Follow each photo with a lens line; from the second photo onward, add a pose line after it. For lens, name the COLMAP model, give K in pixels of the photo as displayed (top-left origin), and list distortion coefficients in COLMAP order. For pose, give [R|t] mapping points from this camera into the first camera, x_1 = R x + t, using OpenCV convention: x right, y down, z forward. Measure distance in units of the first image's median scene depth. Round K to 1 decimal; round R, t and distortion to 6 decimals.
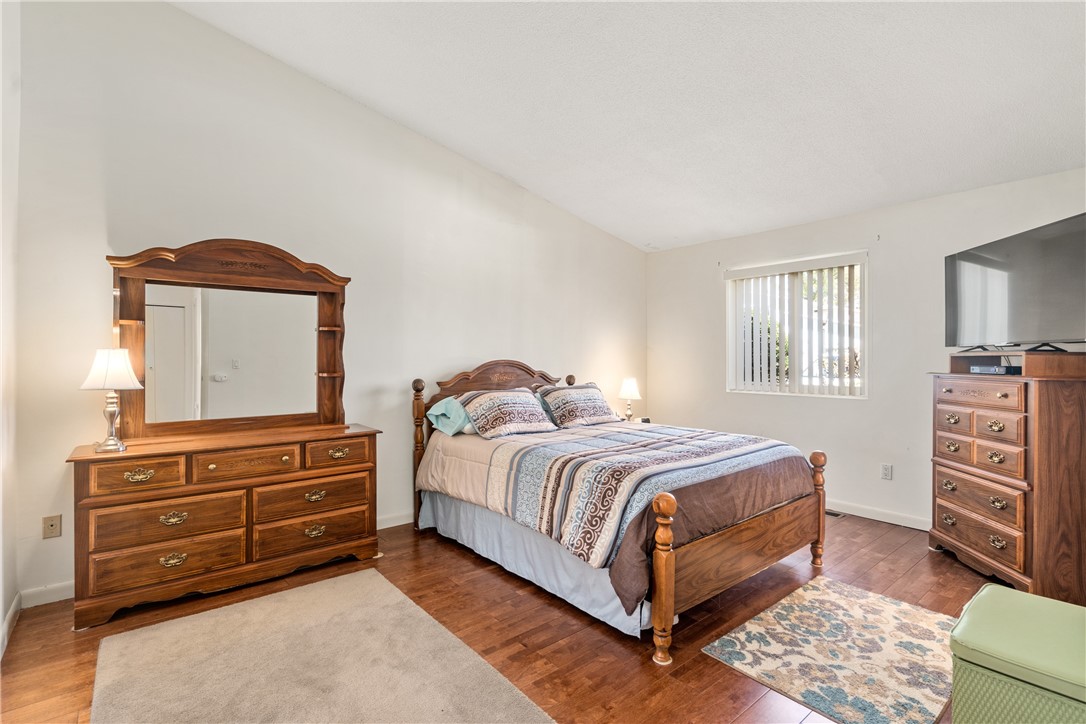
lens RADIAL K [[505.0, 0, 539.0], [0, 505.0, 362.1], [0, 0, 1]] dist [0.000438, -0.001680]
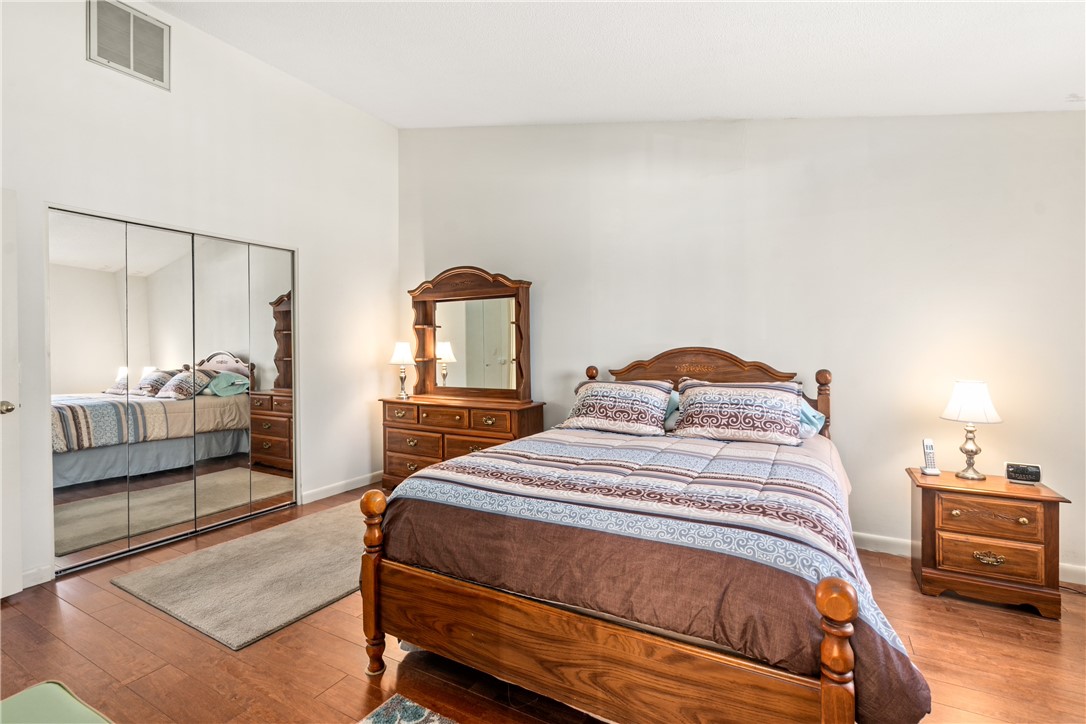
lens RADIAL K [[505.0, 0, 541.1], [0, 505.0, 352.6], [0, 0, 1]] dist [0.000438, -0.001680]
pose [[0.376430, 0.008932, -0.926402, 0.868369], [0.001425, 0.999947, 0.010220, -0.006668], [0.926444, -0.005167, 0.376397, 0.658266]]
